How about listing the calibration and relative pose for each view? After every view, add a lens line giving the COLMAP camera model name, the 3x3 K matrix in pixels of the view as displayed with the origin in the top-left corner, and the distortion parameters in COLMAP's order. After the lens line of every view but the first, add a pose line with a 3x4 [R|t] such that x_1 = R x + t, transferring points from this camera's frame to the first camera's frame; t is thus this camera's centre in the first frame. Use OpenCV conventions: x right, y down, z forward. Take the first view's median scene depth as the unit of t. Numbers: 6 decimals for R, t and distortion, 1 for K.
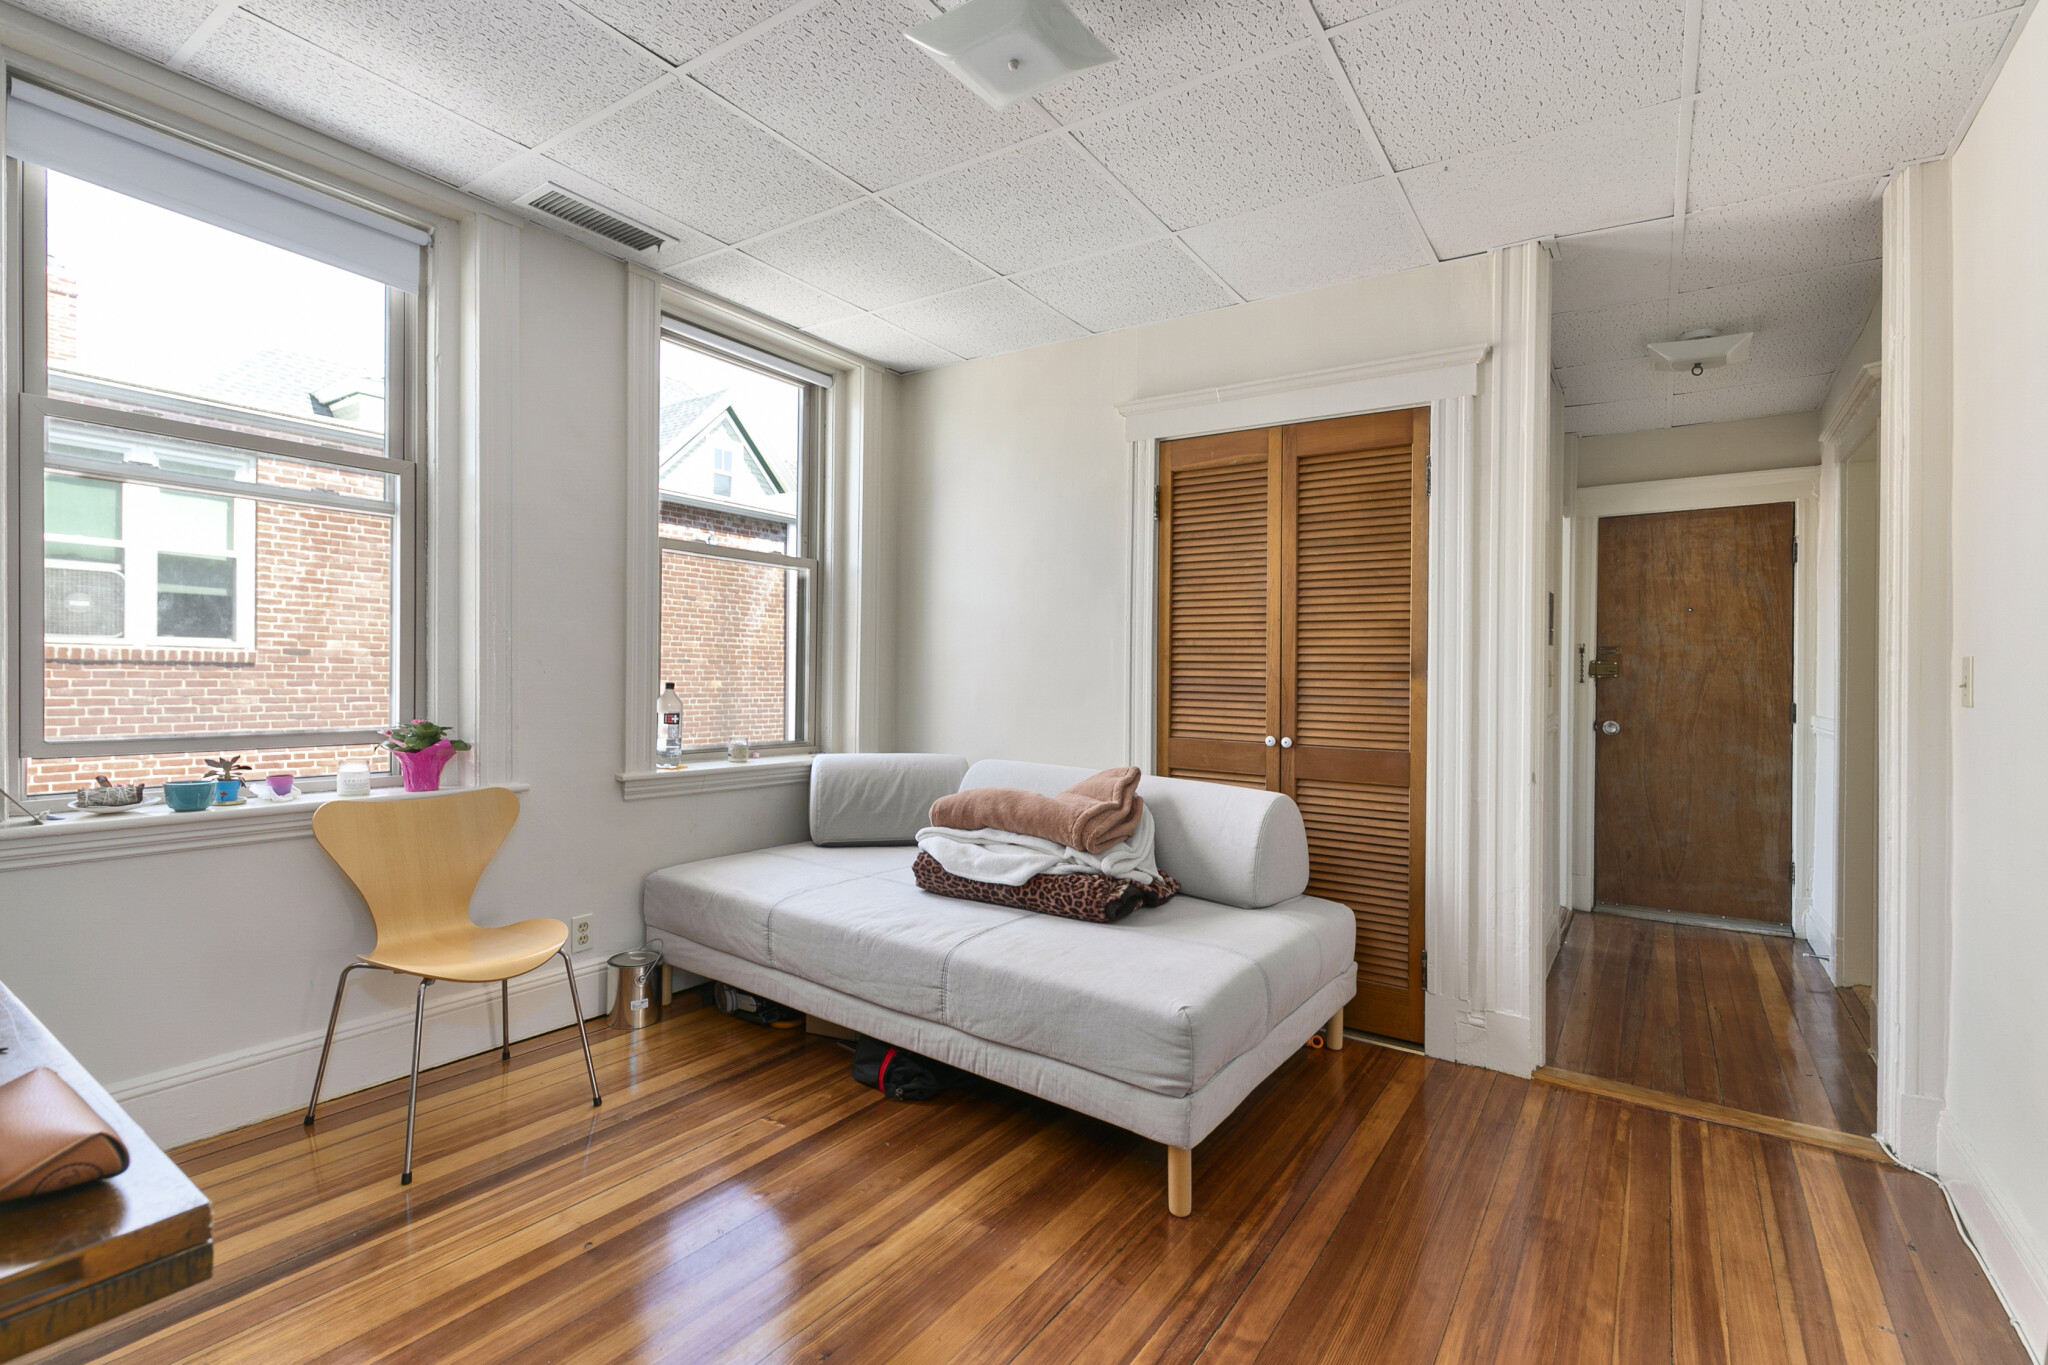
lens RADIAL K [[941.3, 0, 1024.8], [0, 941.3, 680.1], [0, 0, 1]] dist [0.000620, 0.000027]
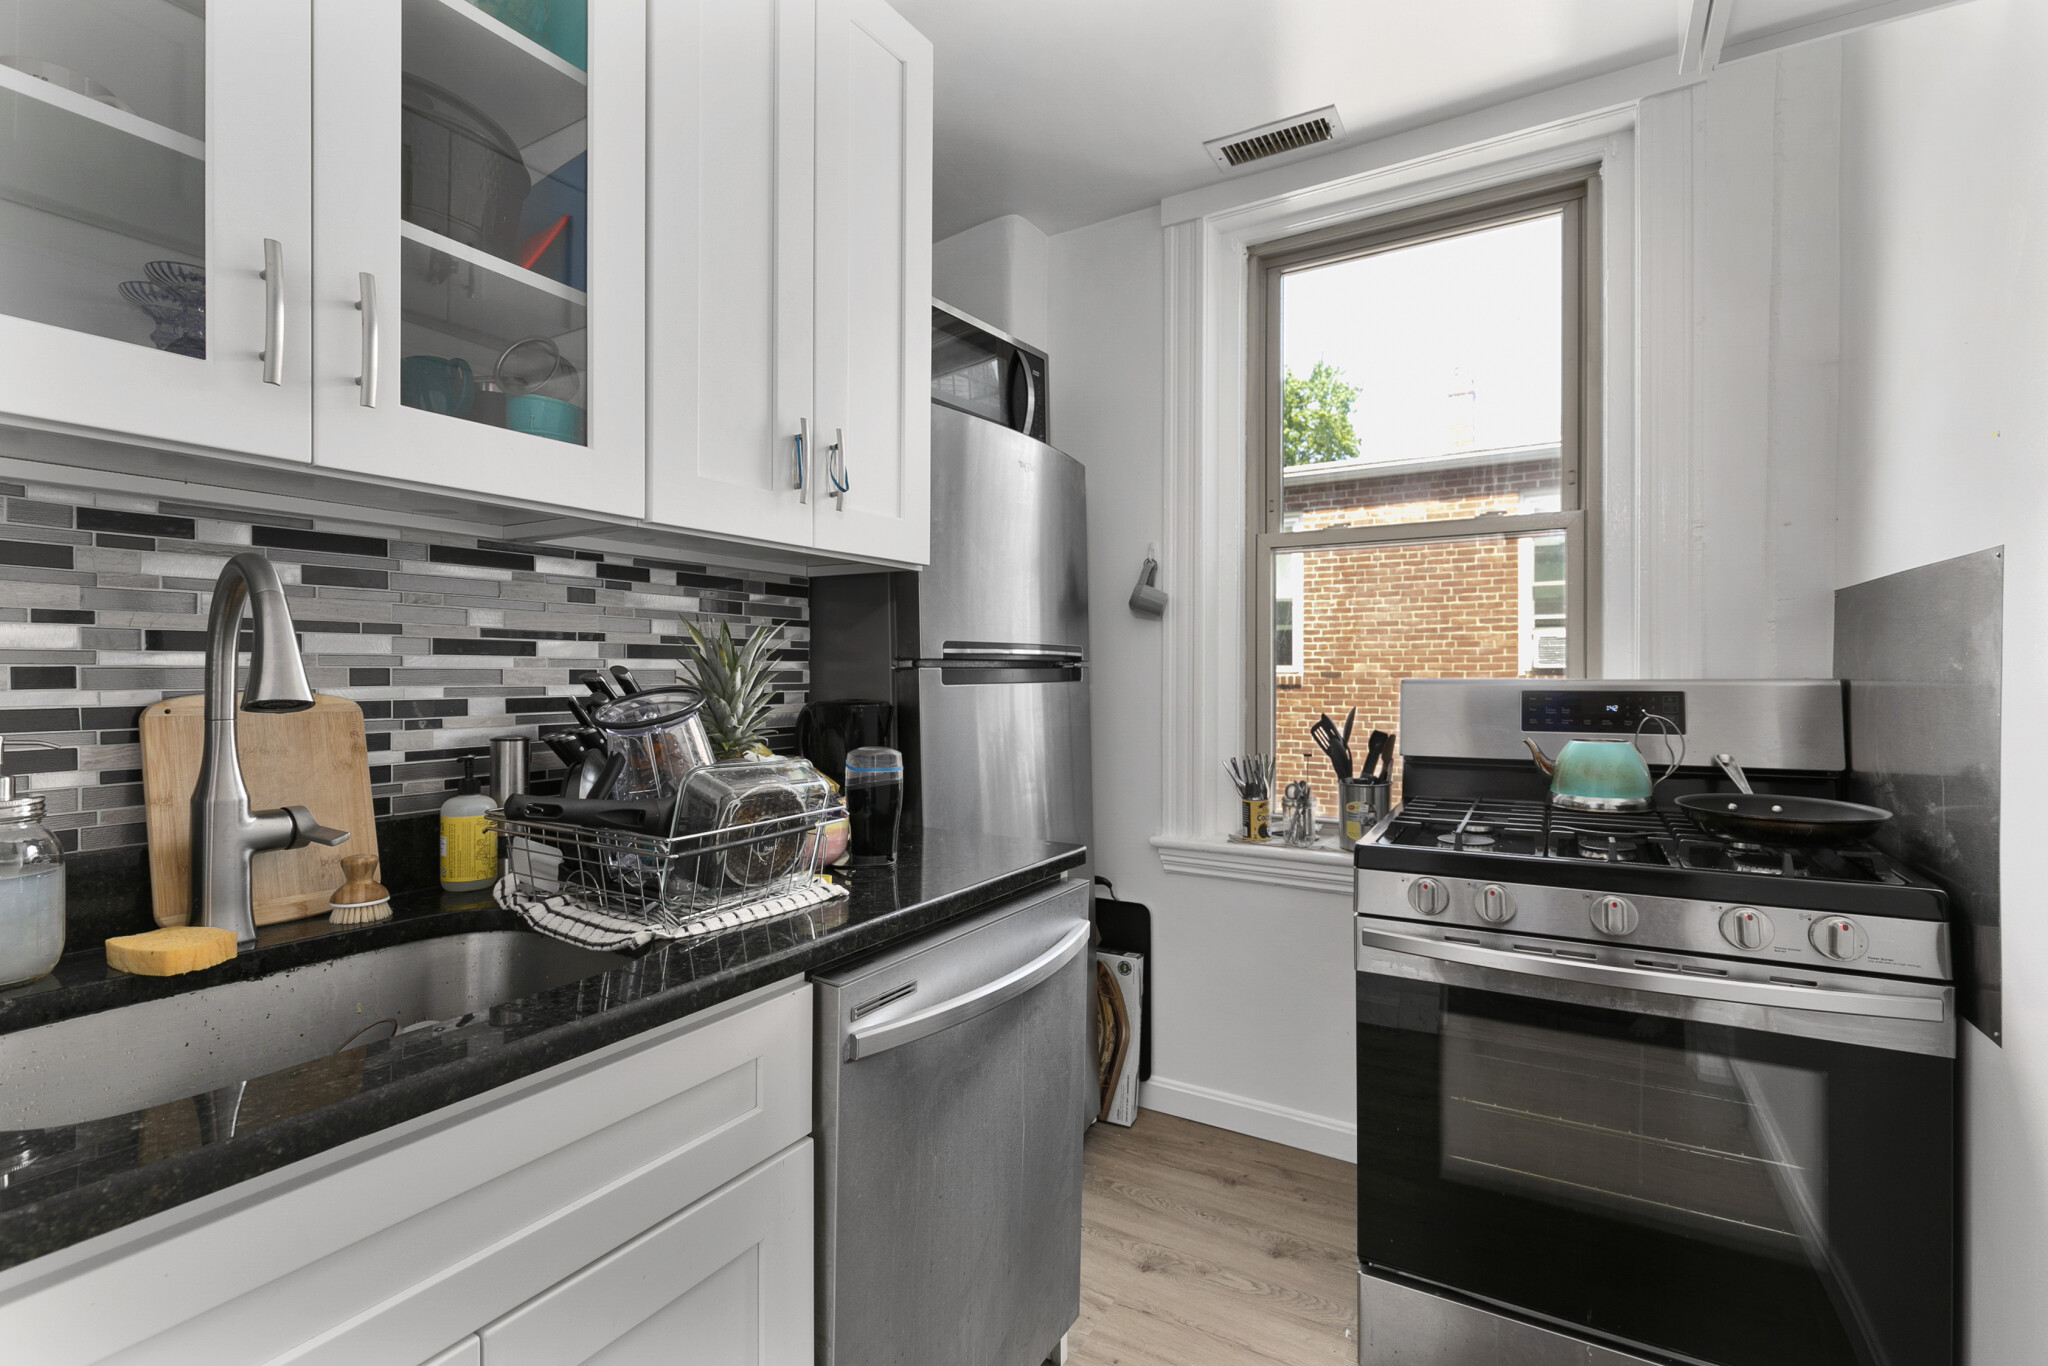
lens RADIAL K [[941.3, 0, 1024.4], [0, 941.3, 681.2], [0, 0, 1]] dist [0.000620, 0.000027]
pose [[0.061770, -0.012452, -0.998013, 0.324341], [-0.004615, 0.999908, -0.012762, -0.006056], [0.998080, 0.005394, 0.061707, 0.550688]]
